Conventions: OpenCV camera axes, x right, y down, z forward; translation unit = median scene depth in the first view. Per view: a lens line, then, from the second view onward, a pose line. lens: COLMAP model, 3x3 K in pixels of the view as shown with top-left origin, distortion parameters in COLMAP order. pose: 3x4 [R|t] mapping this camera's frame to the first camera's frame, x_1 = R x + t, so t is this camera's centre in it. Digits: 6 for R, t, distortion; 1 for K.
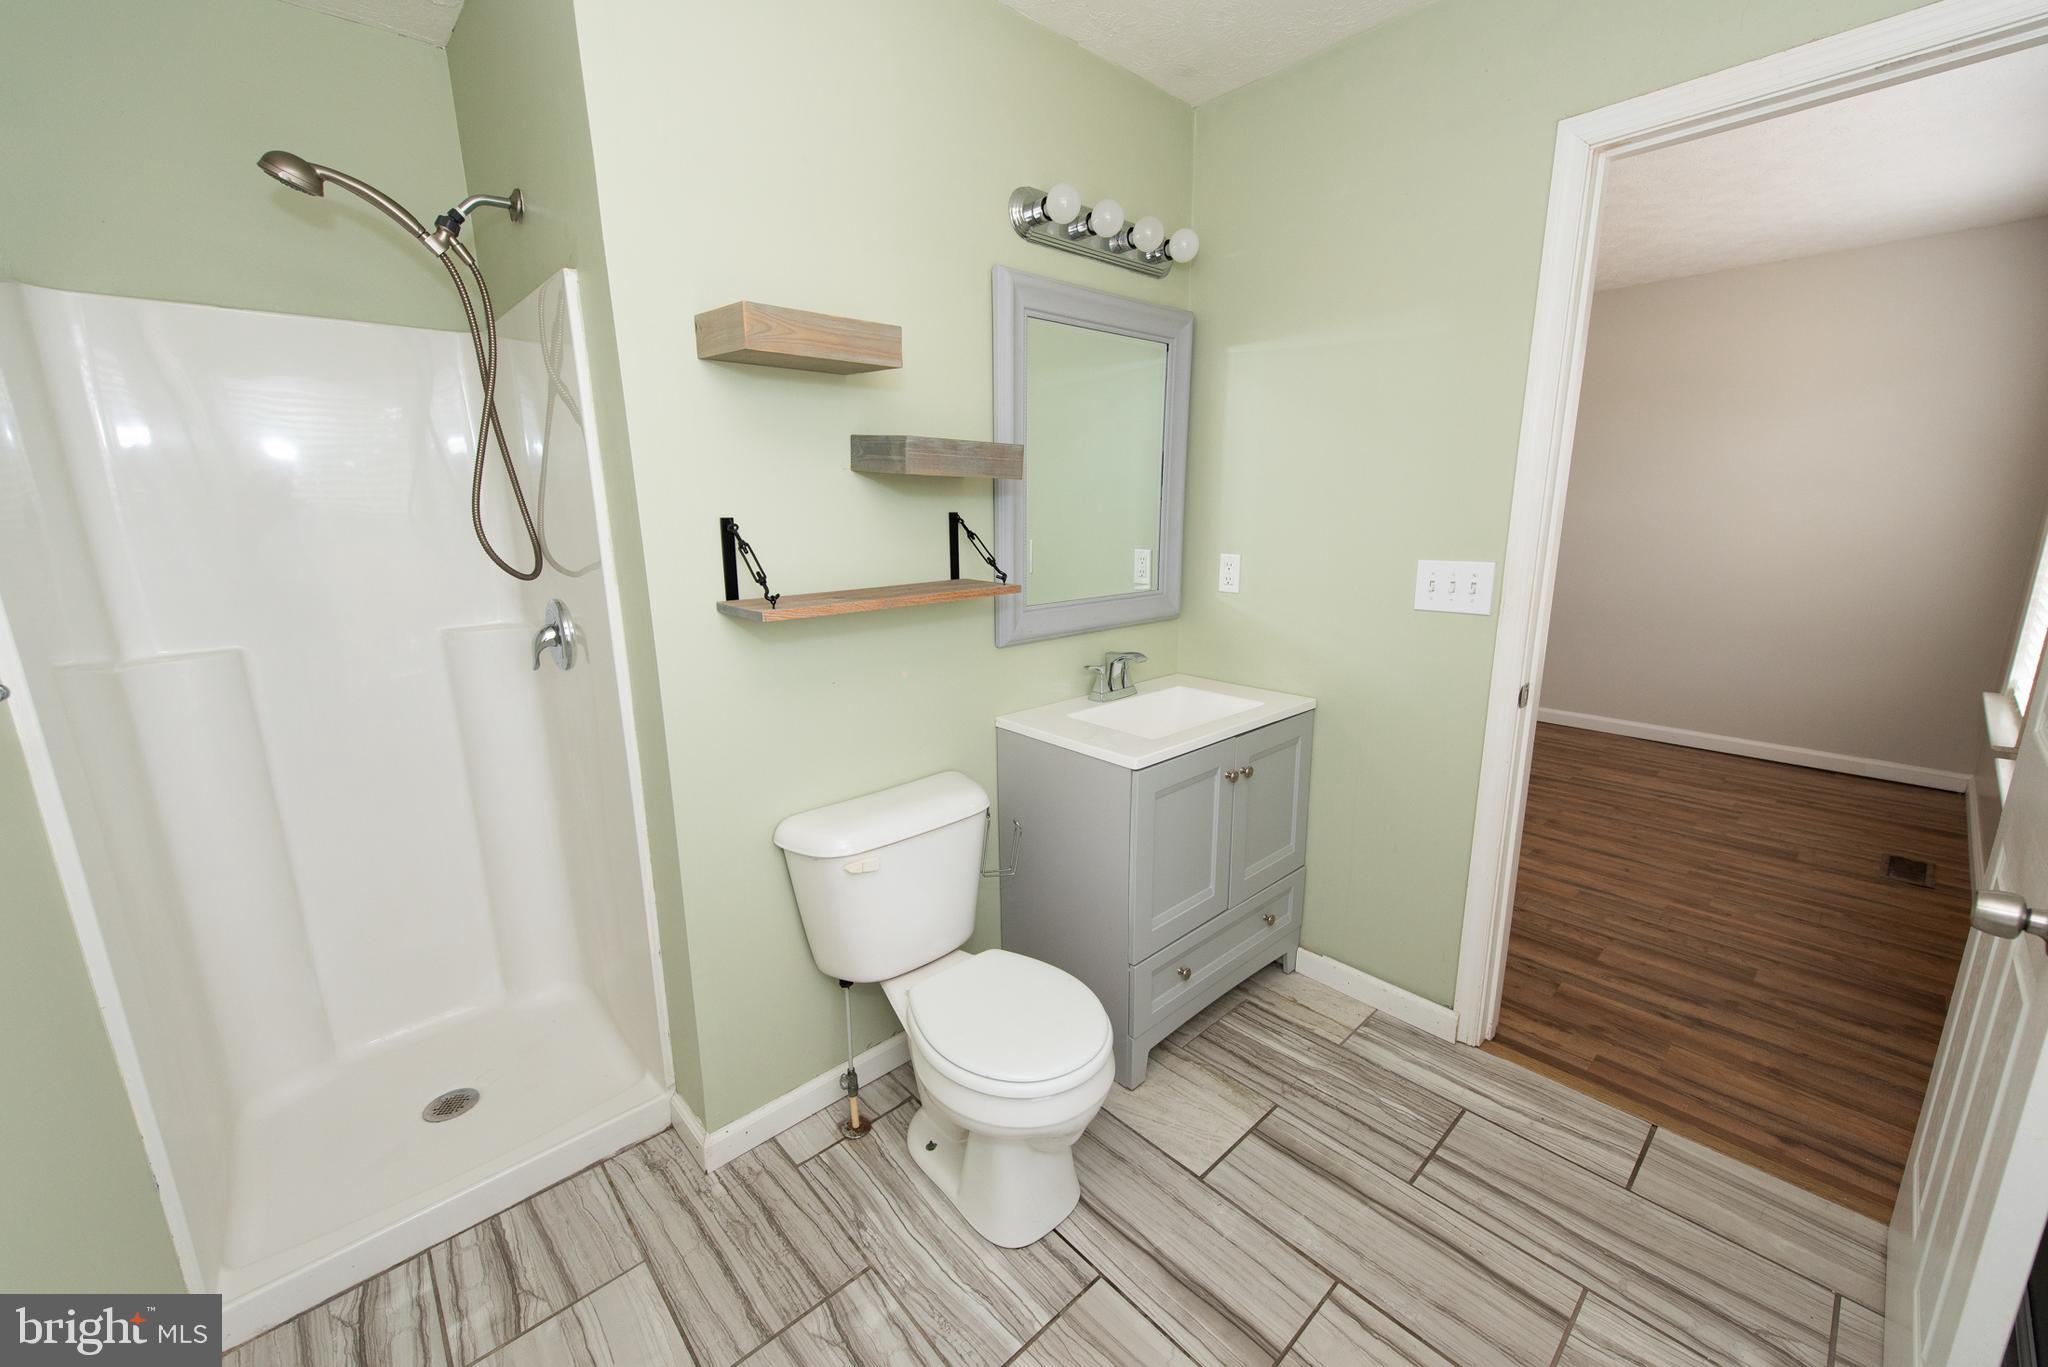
lens RADIAL K [[798.3, 0, 1010.8], [0, 798.3, 680.3], [0, 0, 1]] dist [0.002234, -0.000927]
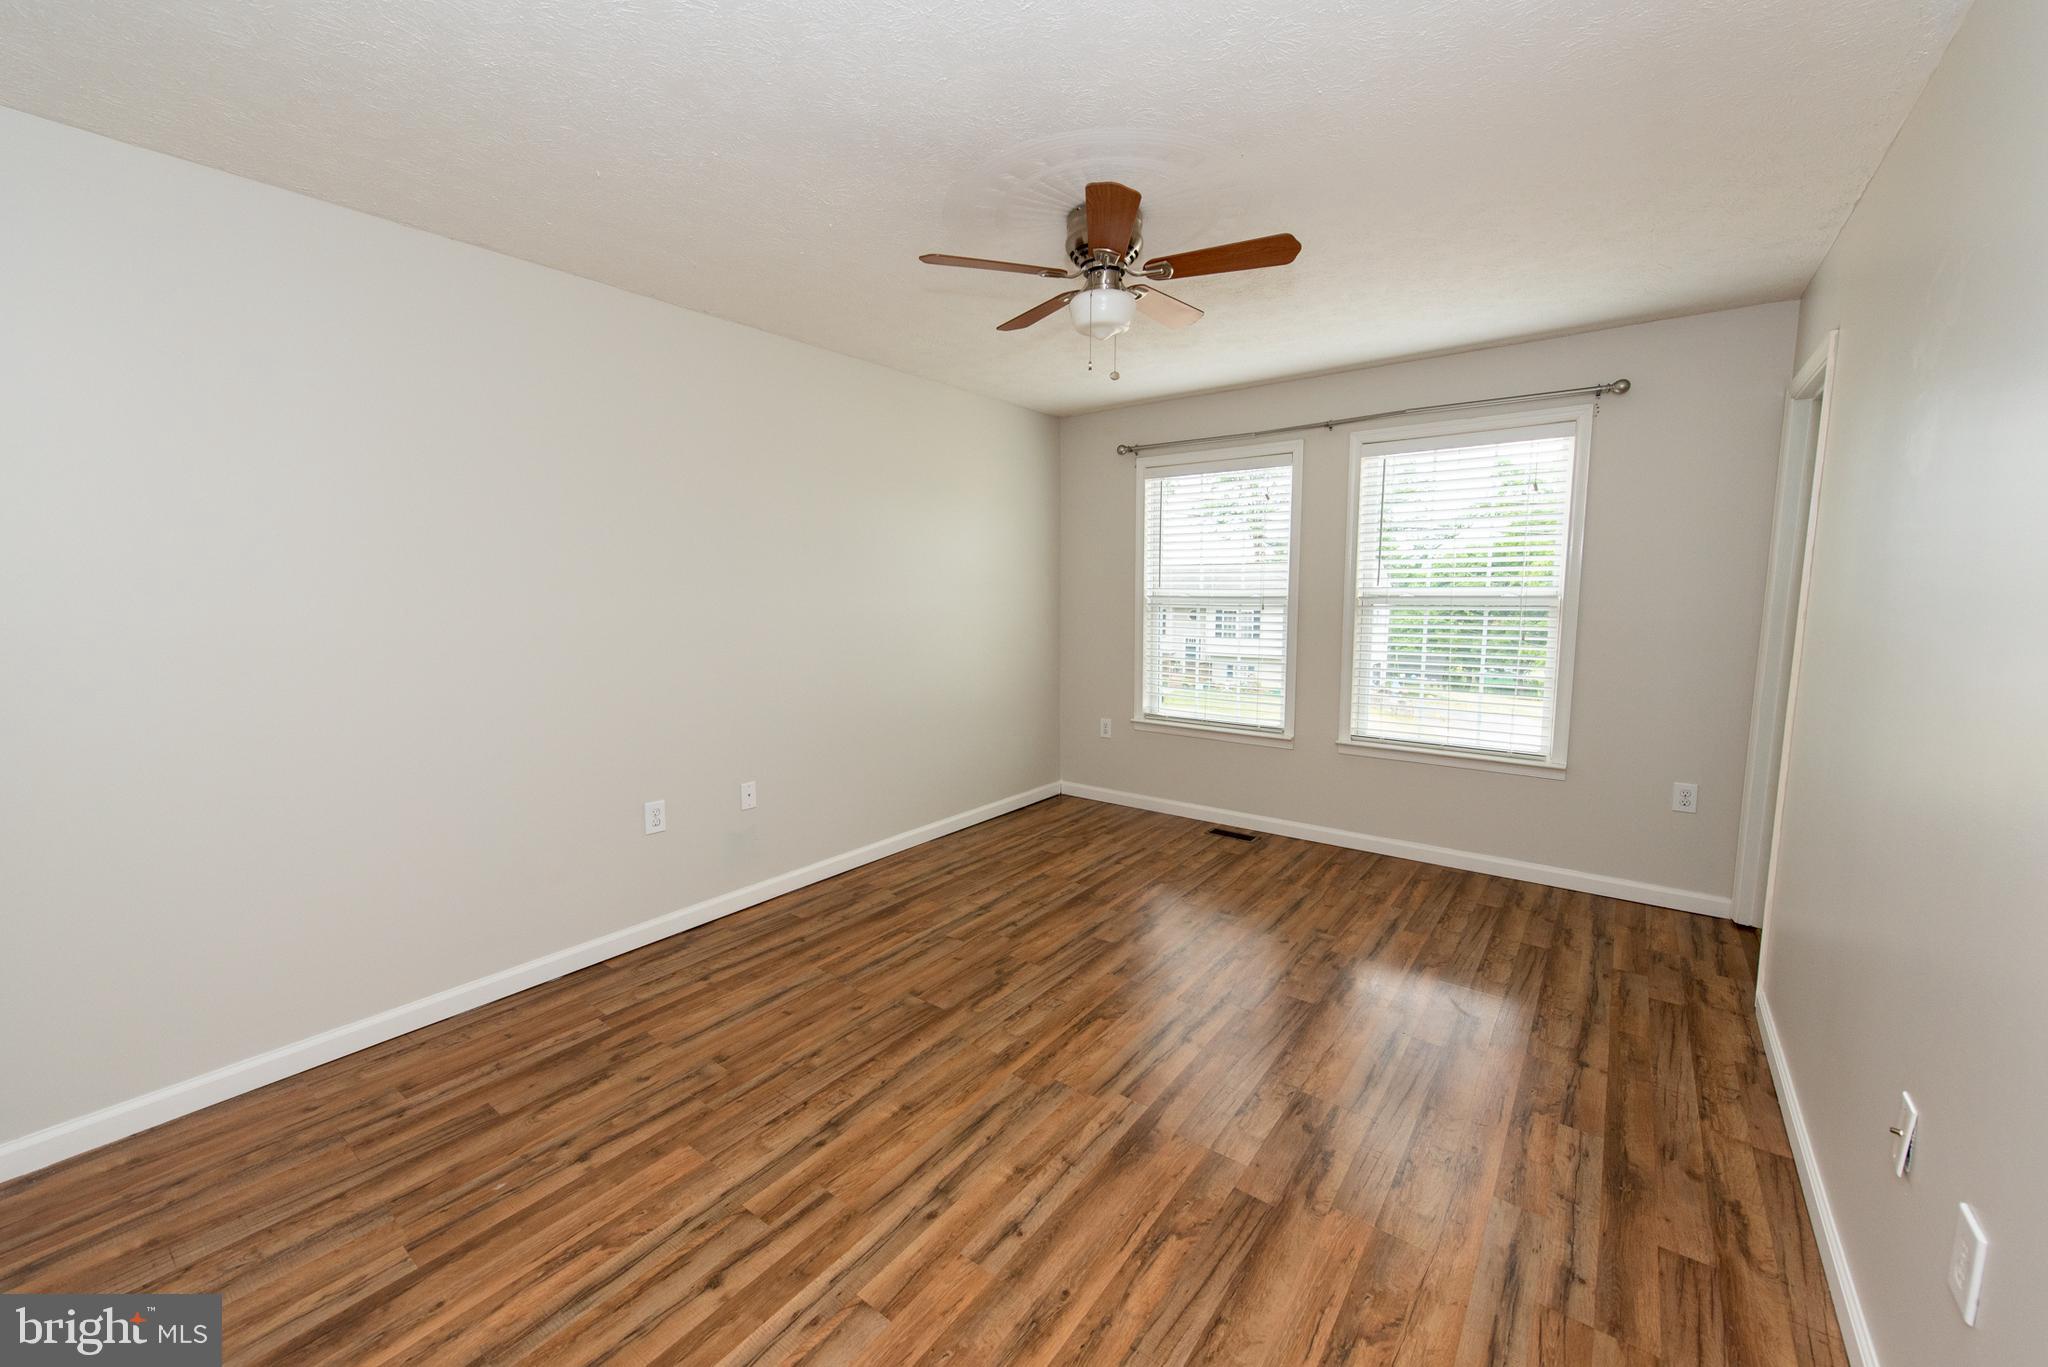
lens RADIAL K [[798.3, 0, 1013.9], [0, 798.3, 683.8], [0, 0, 1]] dist [0.002234, -0.000927]
pose [[-0.175609, -0.105043, 0.978840, -0.342396], [0.228217, 0.962862, 0.144271, -0.470351], [-0.957642, 0.248723, -0.145115, 2.069645]]
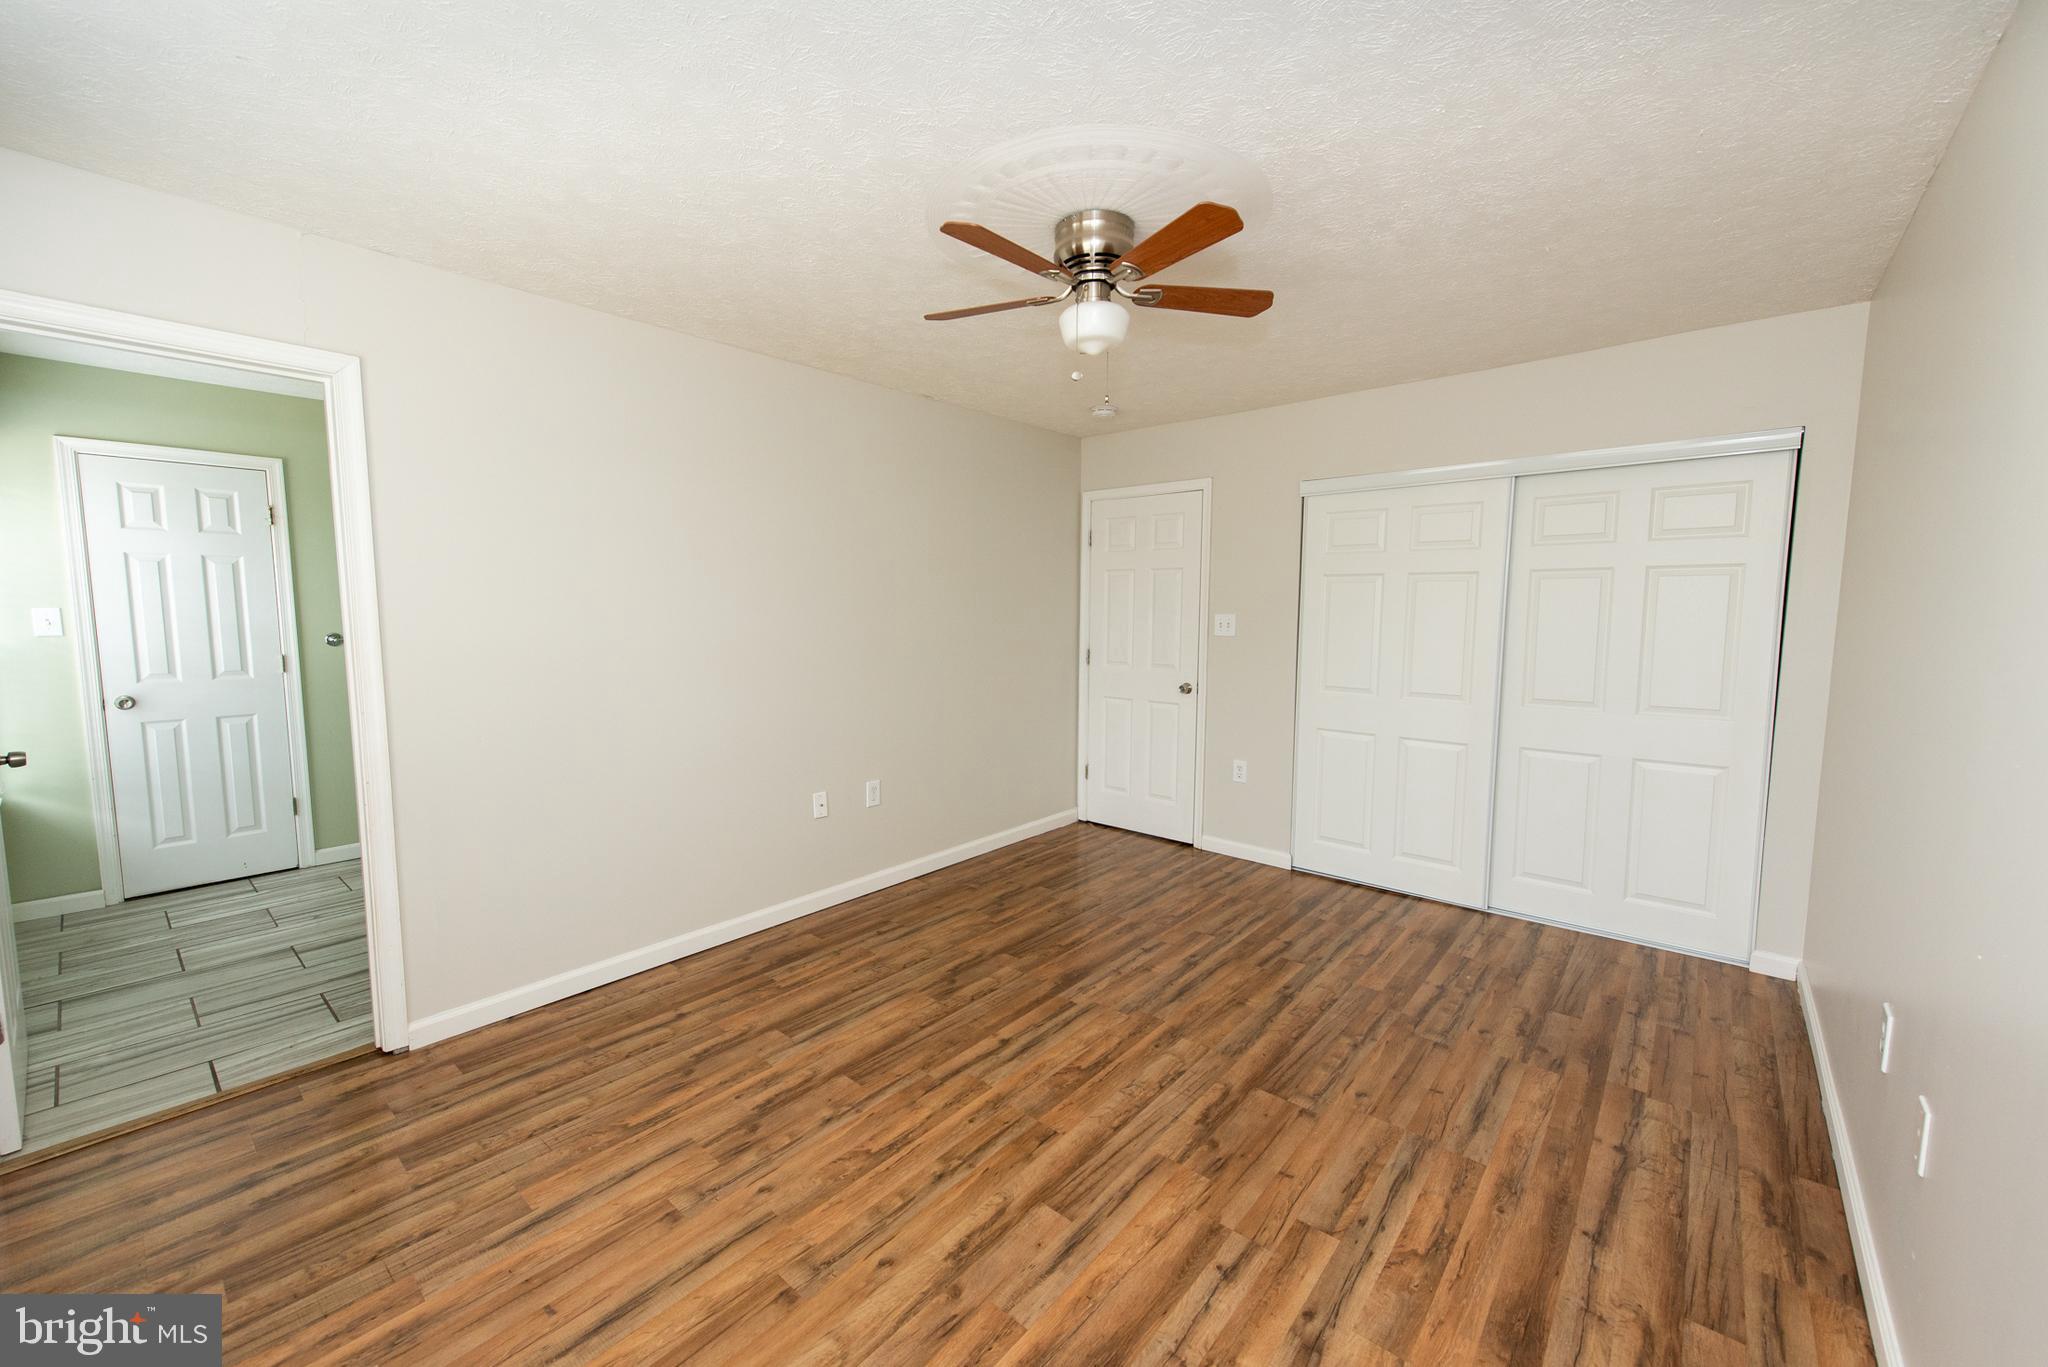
lens RADIAL K [[798.3, 0, 1035.2], [0, 798.3, 682.9], [0, 0, 1]] dist [0.002234, -0.000927]
pose [[0.142132, 0.108905, -0.983838, 1.759901], [-0.225815, 0.971287, 0.074893, -0.384955], [0.963746, 0.211521, 0.162643, 1.541237]]
